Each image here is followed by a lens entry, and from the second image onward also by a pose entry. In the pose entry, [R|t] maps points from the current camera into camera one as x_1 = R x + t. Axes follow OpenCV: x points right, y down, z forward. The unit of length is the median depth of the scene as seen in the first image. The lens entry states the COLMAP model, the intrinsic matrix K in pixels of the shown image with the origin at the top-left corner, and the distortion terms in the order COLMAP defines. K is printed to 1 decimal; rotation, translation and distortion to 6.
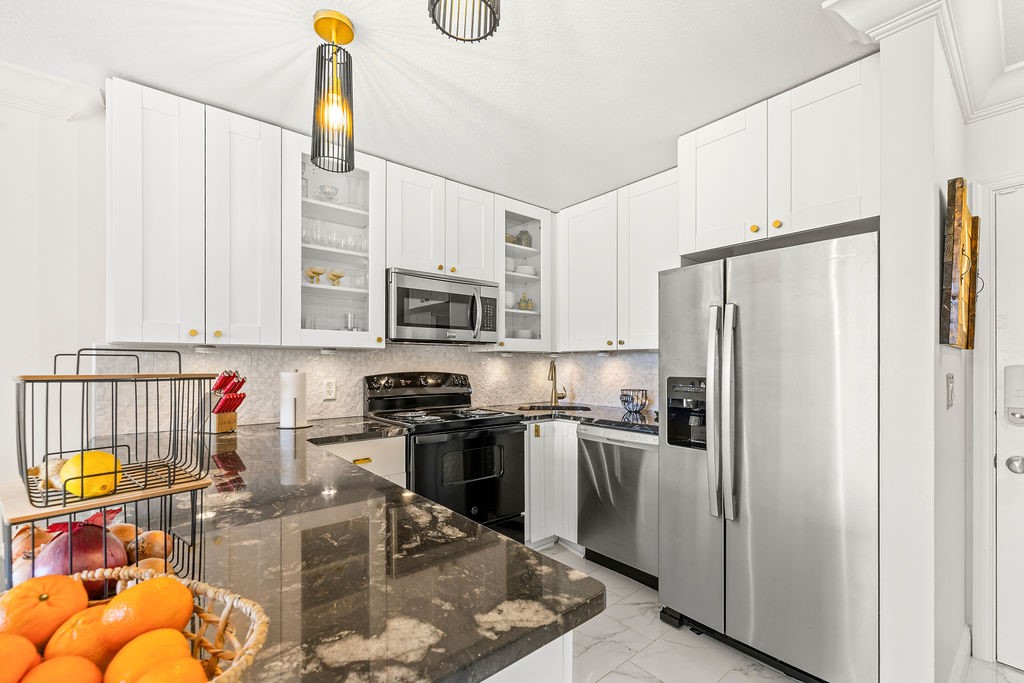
lens RADIAL K [[430.2, 0, 515.4], [0, 430.2, 365.1], [0, 0, 1]] dist [0.000034, -0.000780]
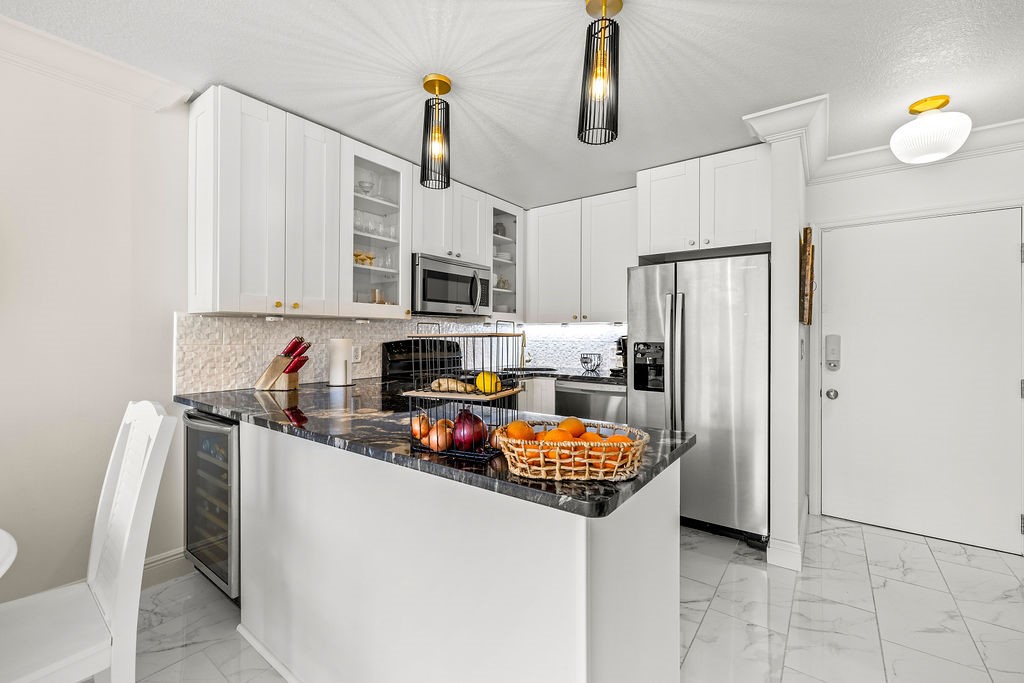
lens RADIAL K [[430.2, 0, 508.1], [0, 430.2, 337.1], [0, 0, 1]] dist [0.000034, -0.000780]
pose [[0.972022, 0.003247, 0.234865, -0.324019], [-0.003480, 0.999994, 0.000581, 0.009196], [-0.234862, -0.001382, 0.972028, -0.237923]]
